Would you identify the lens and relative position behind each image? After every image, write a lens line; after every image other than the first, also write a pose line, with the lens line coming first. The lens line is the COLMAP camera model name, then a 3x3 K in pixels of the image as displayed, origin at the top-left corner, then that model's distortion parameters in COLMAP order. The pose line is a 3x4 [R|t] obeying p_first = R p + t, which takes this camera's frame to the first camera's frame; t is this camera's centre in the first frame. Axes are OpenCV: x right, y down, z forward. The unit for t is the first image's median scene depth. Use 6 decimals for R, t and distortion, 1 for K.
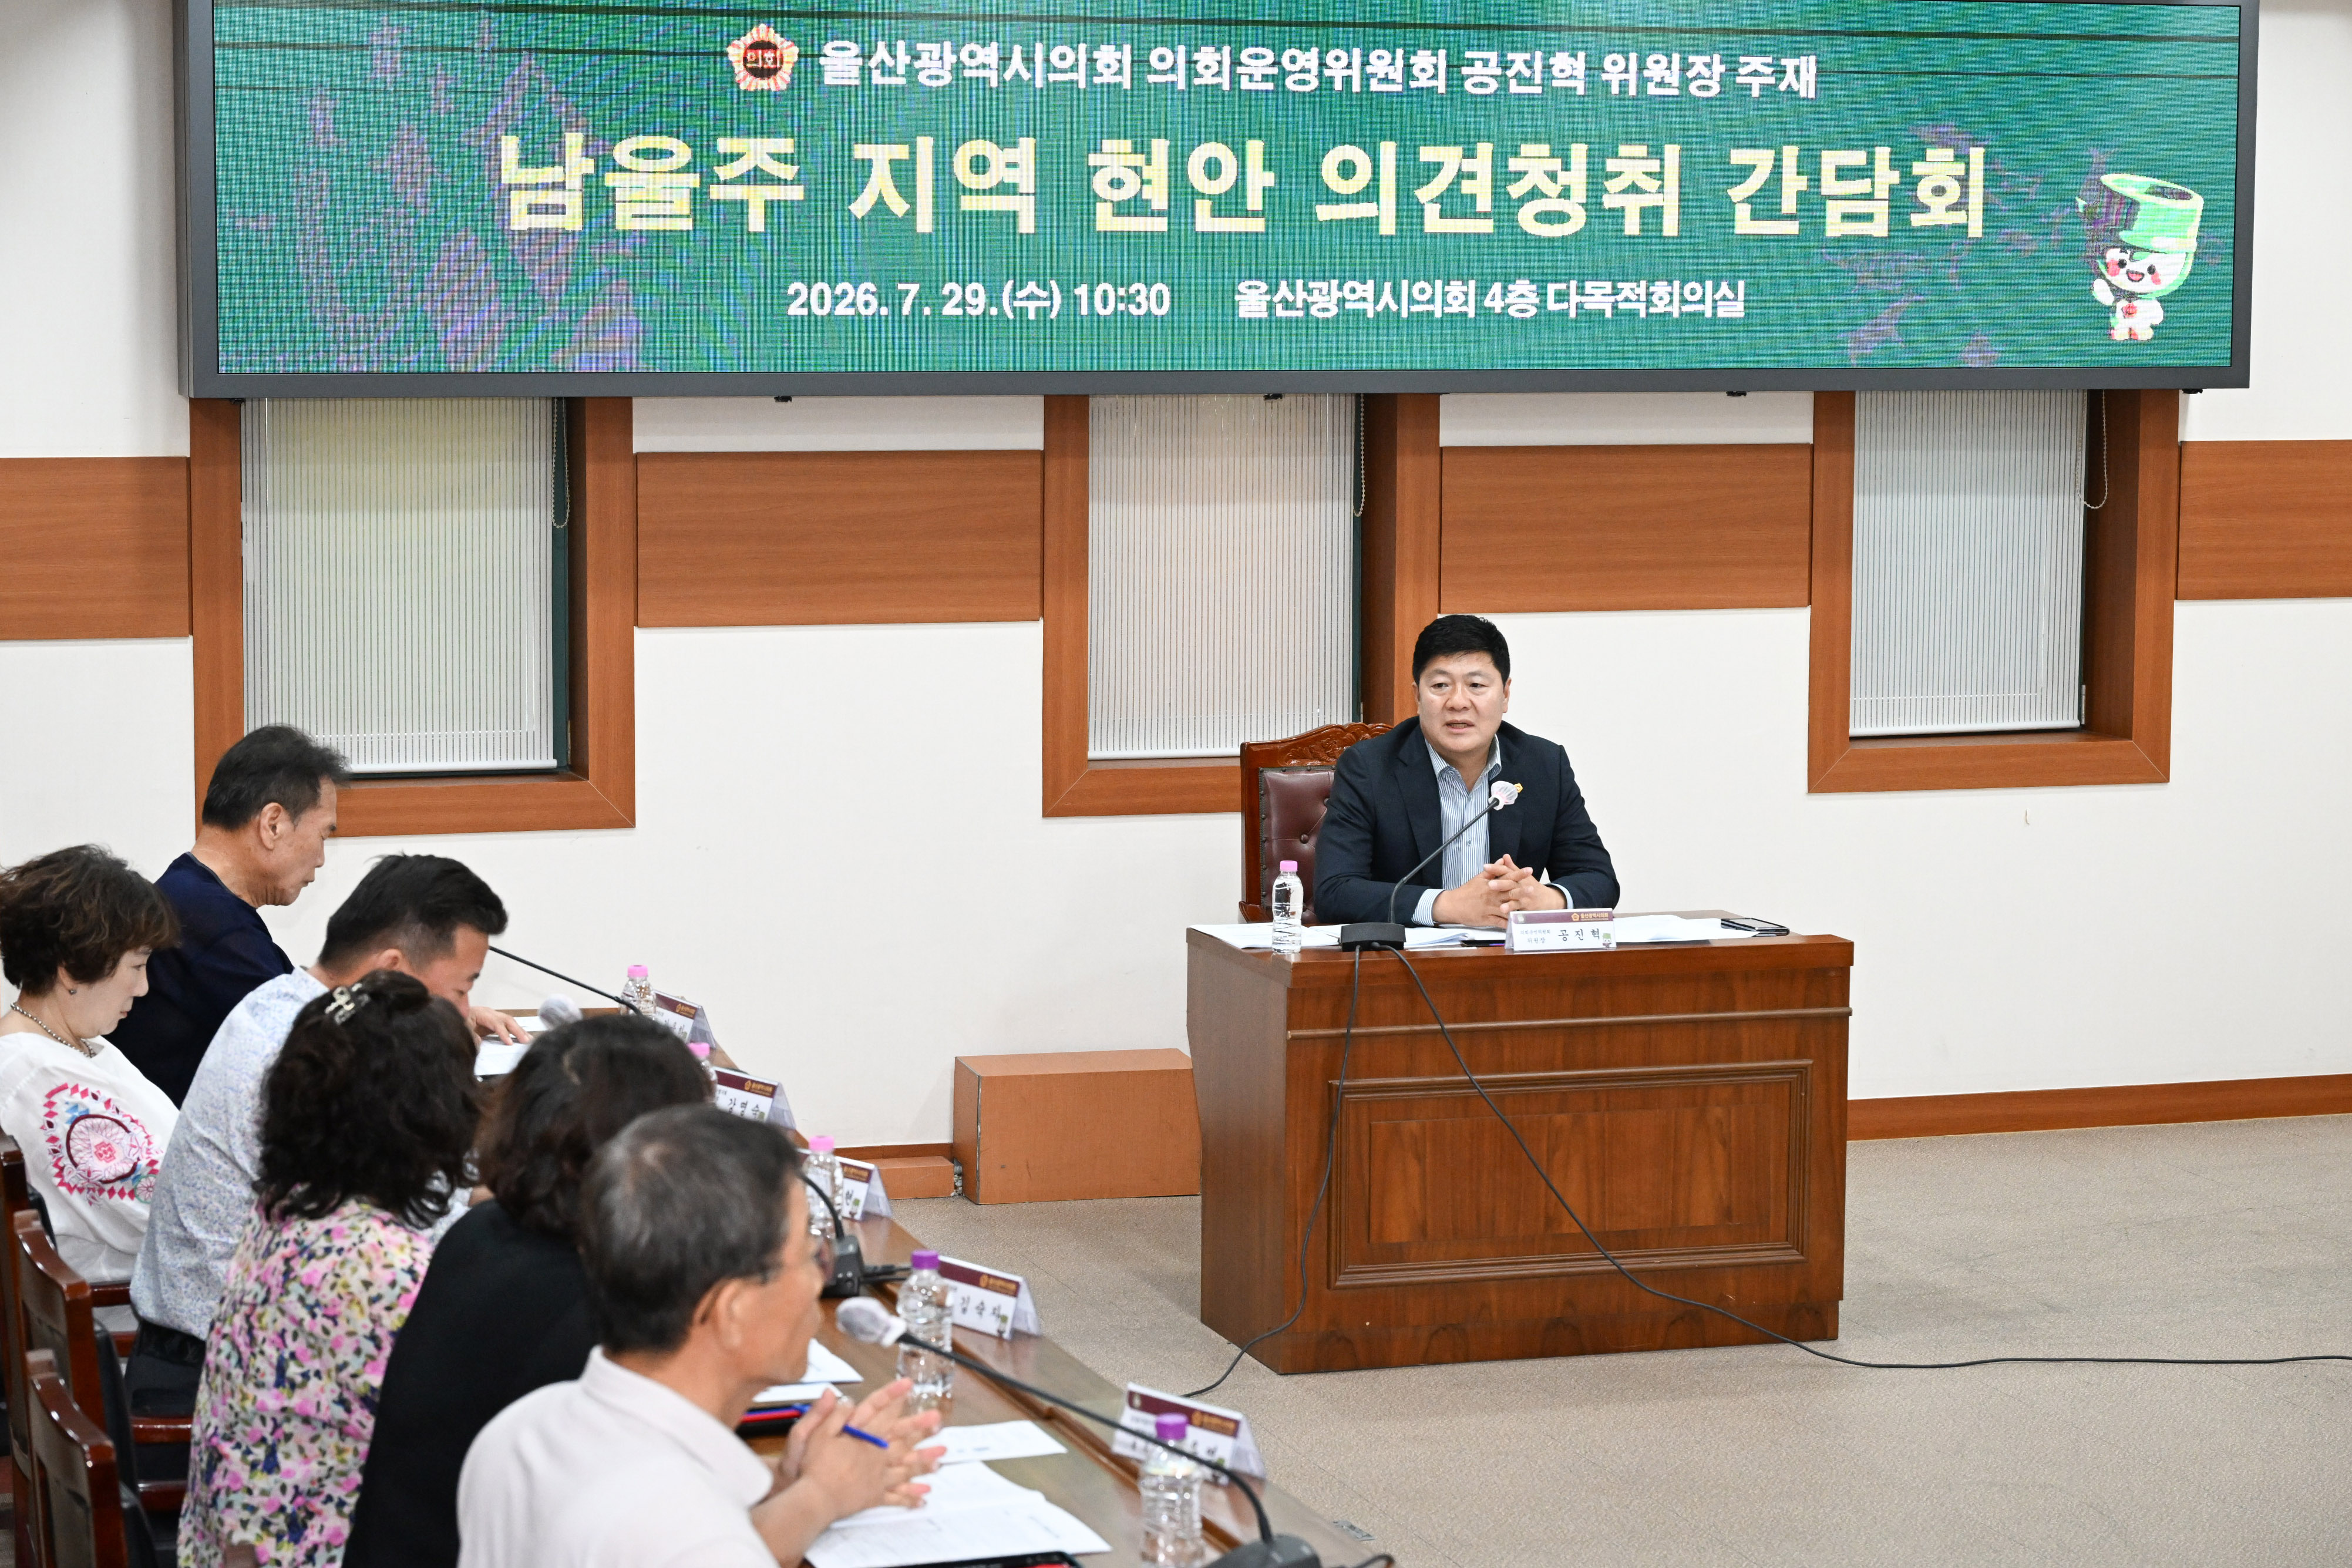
lens RADIAL K [[5173.4, 0, 1176.0], [0, 5173.4, 784.0], [0, 0, 1]] dist [0.029242, -0.323707]
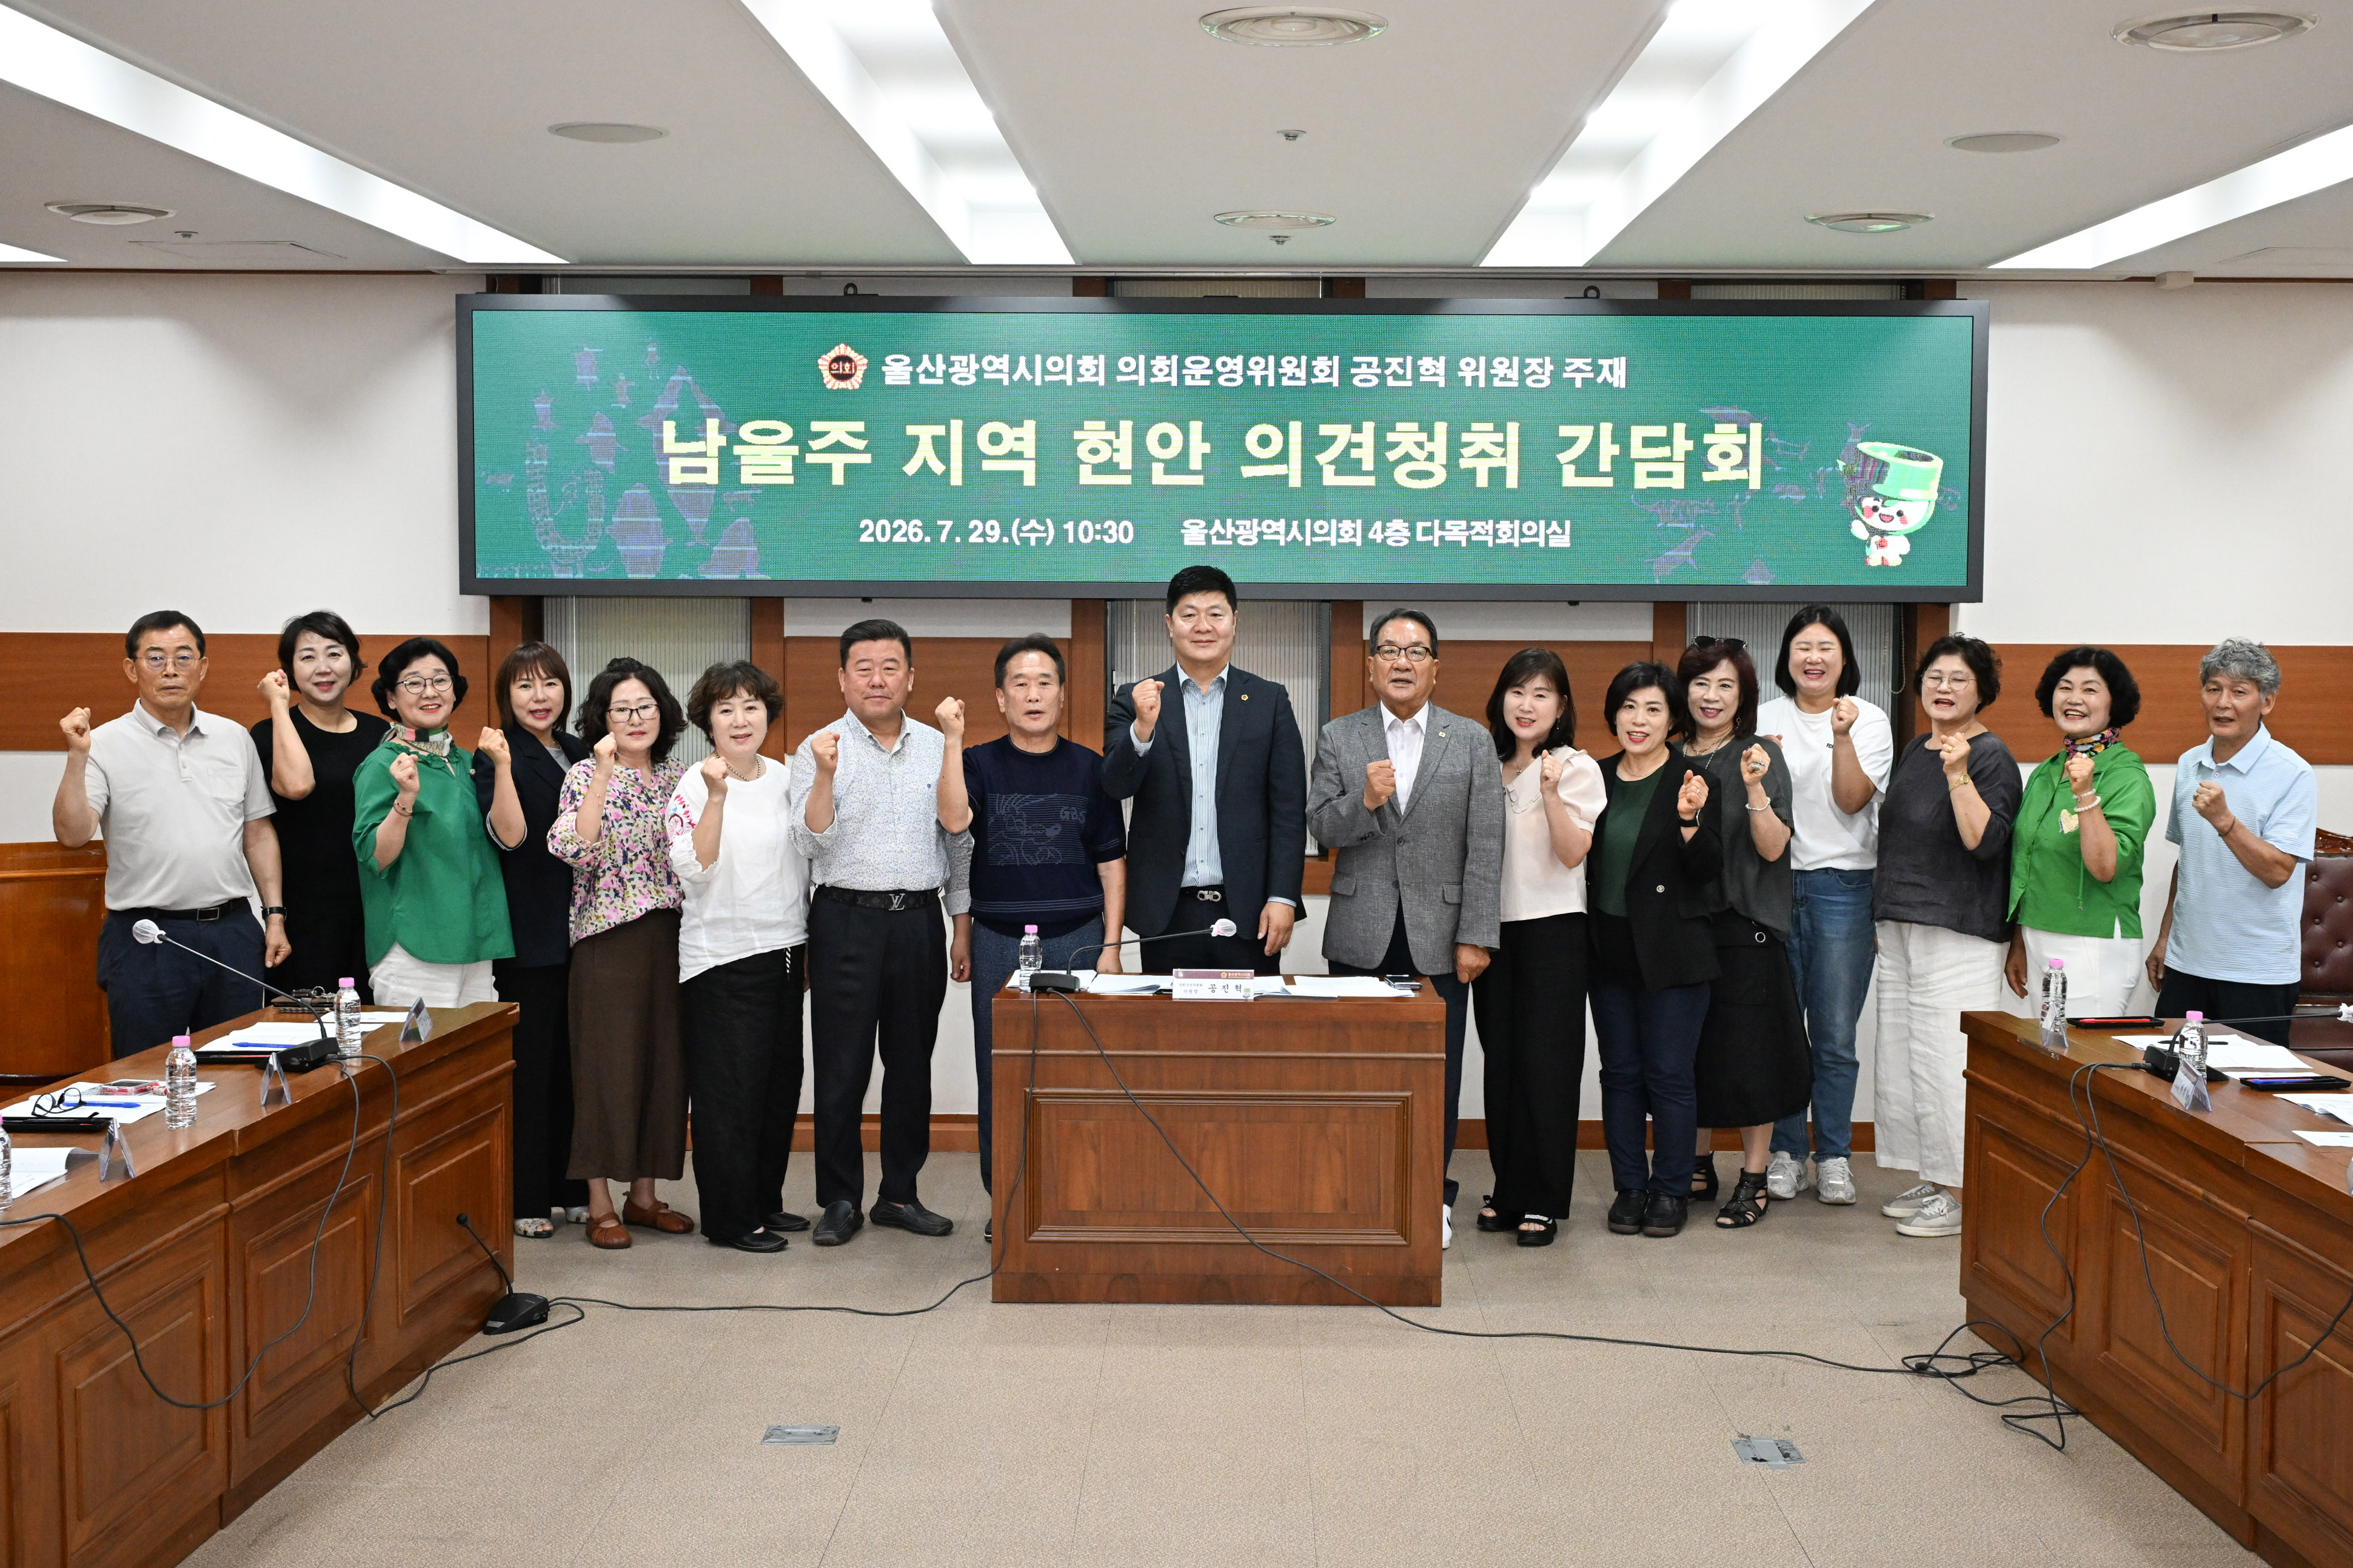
lens RADIAL K [[2892.2, 0, 1206.3], [0, 2892.2, 758.7], [0, 0, 1]] dist [-0.003994, -0.007489]
pose [[0.950154, 0.019945, -0.311141, 0.265267], [-0.033476, 0.998709, -0.038209, -0.001327], [0.309977, 0.046721, 0.949595, 0.248563]]
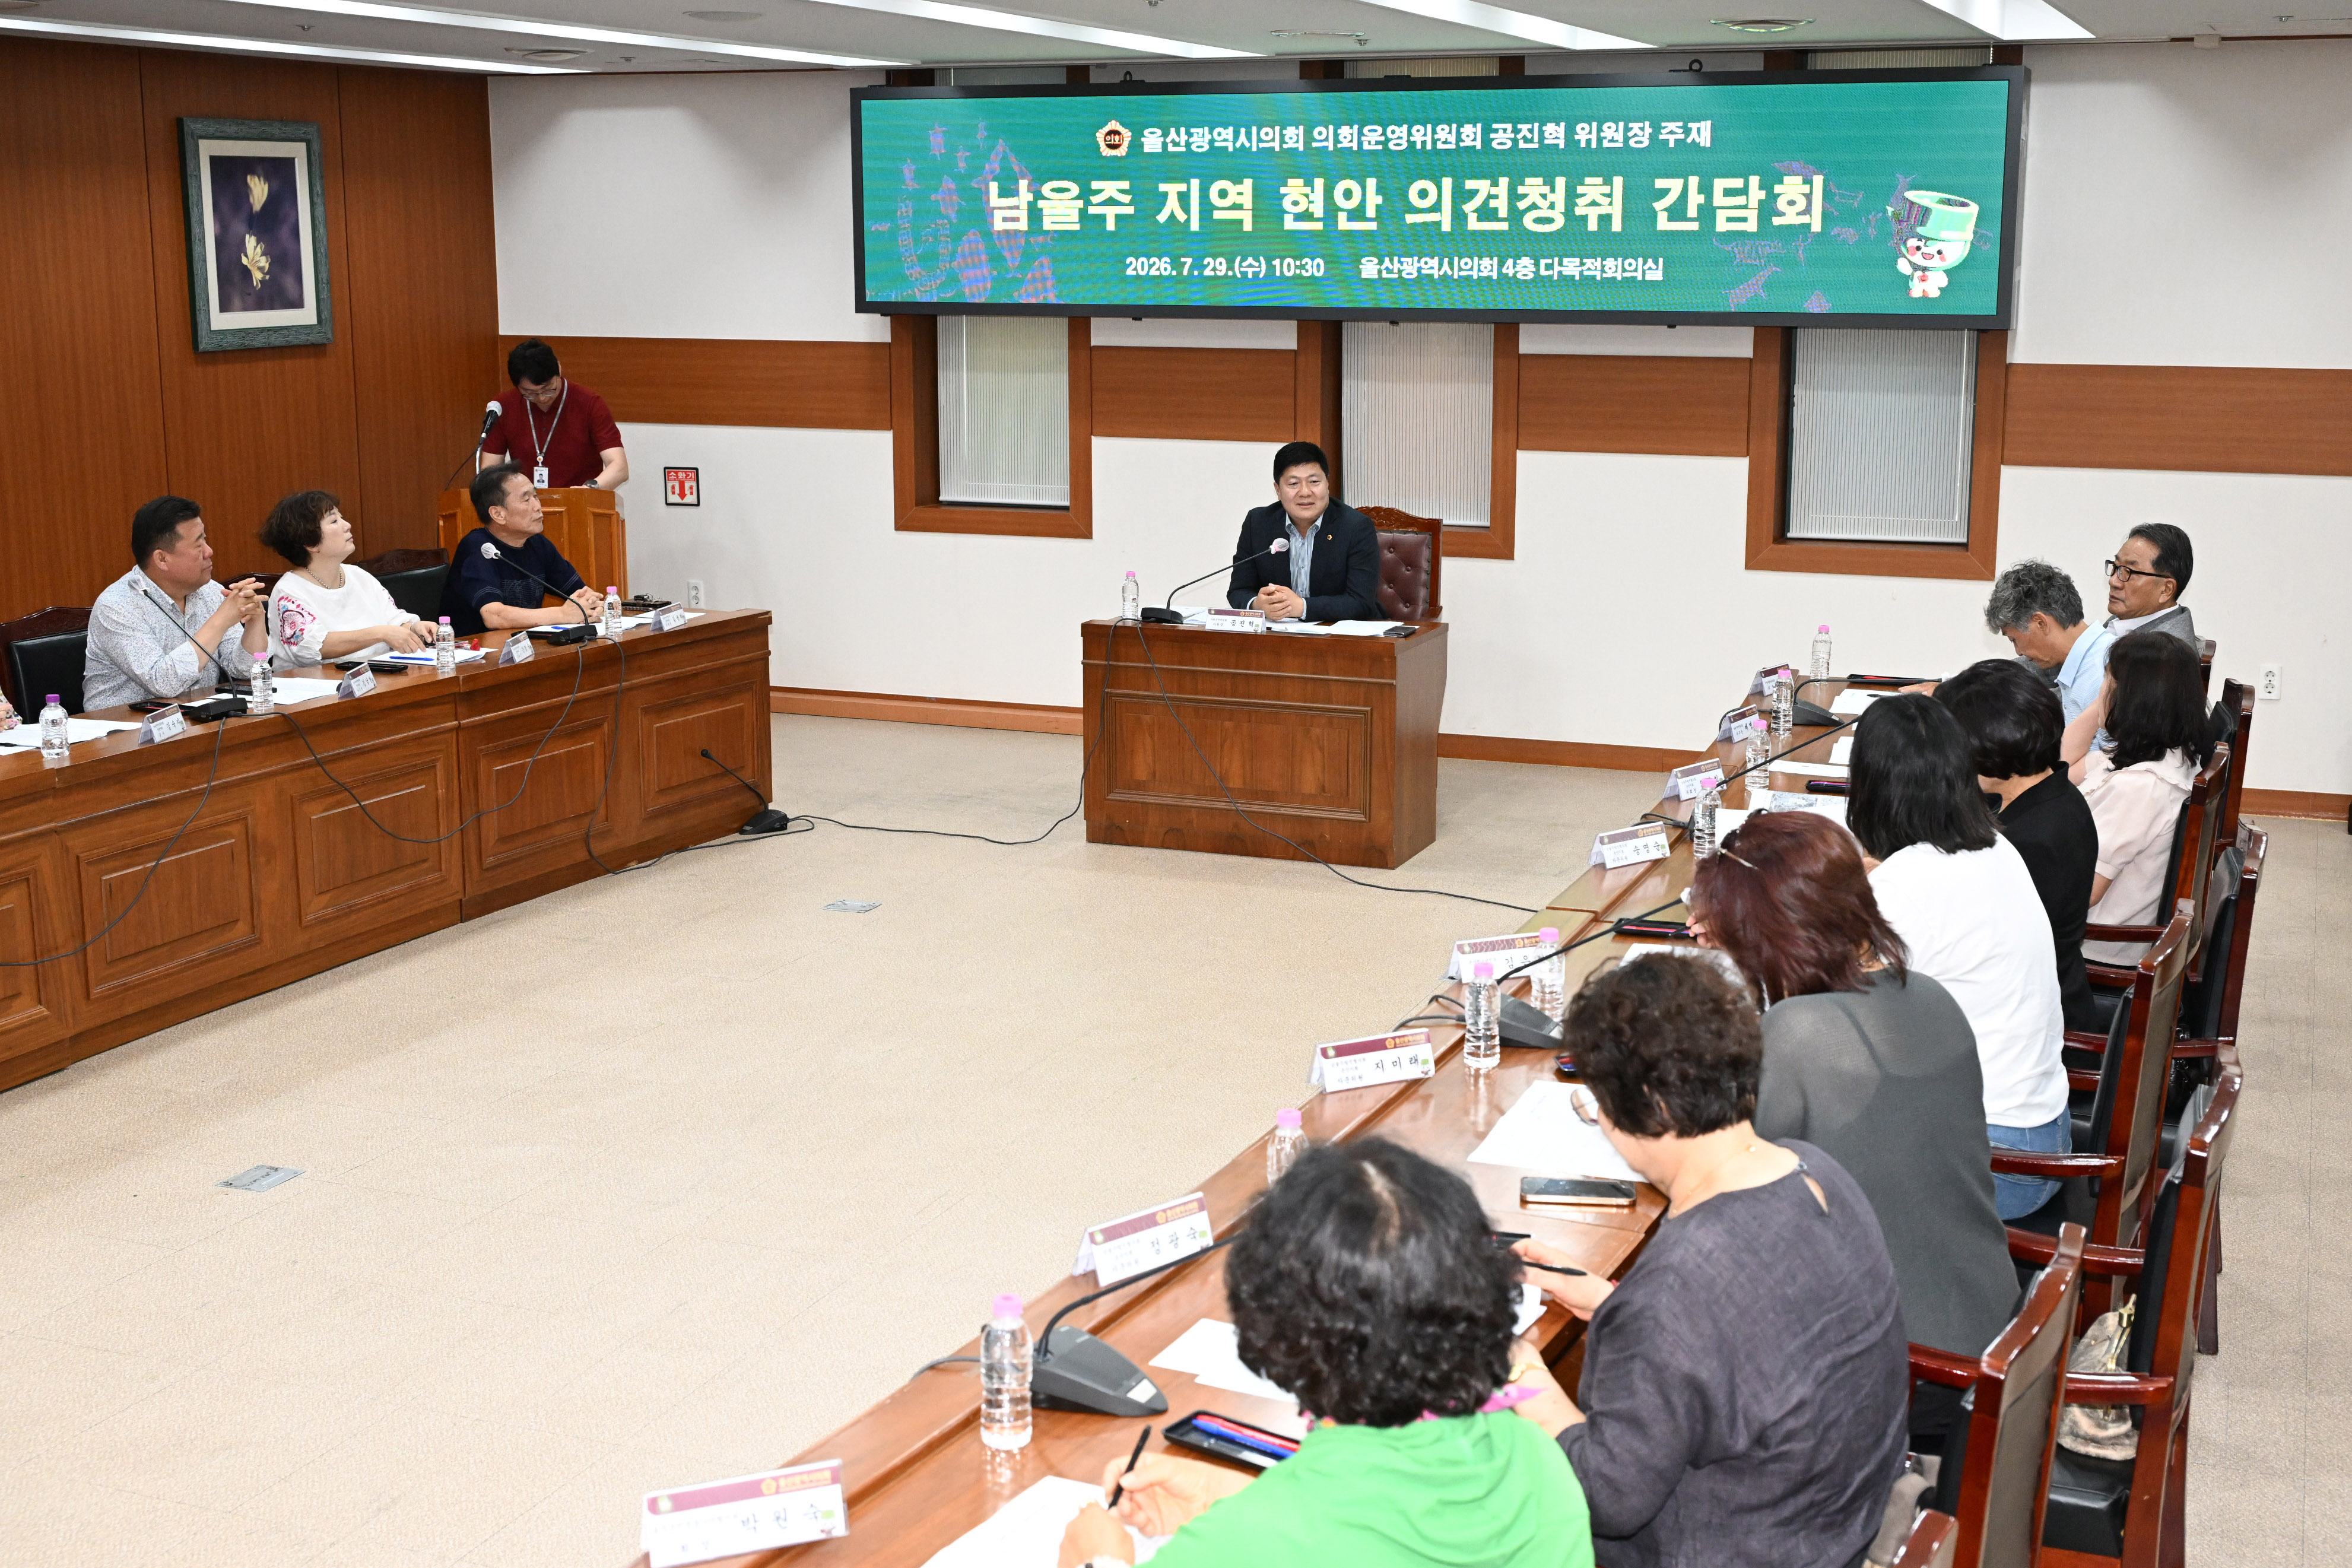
lens RADIAL K [[2787.4, 0, 1212.4], [0, 2787.4, 747.2], [0, 0, 1]] dist [-0.008213, 0.031272]
pose [[0.775442, 0.111711, -0.621458, 0.589762], [-0.064227, 0.993075, 0.098371, -0.019949], [0.628144, -0.036367, 0.777247, 0.207177]]
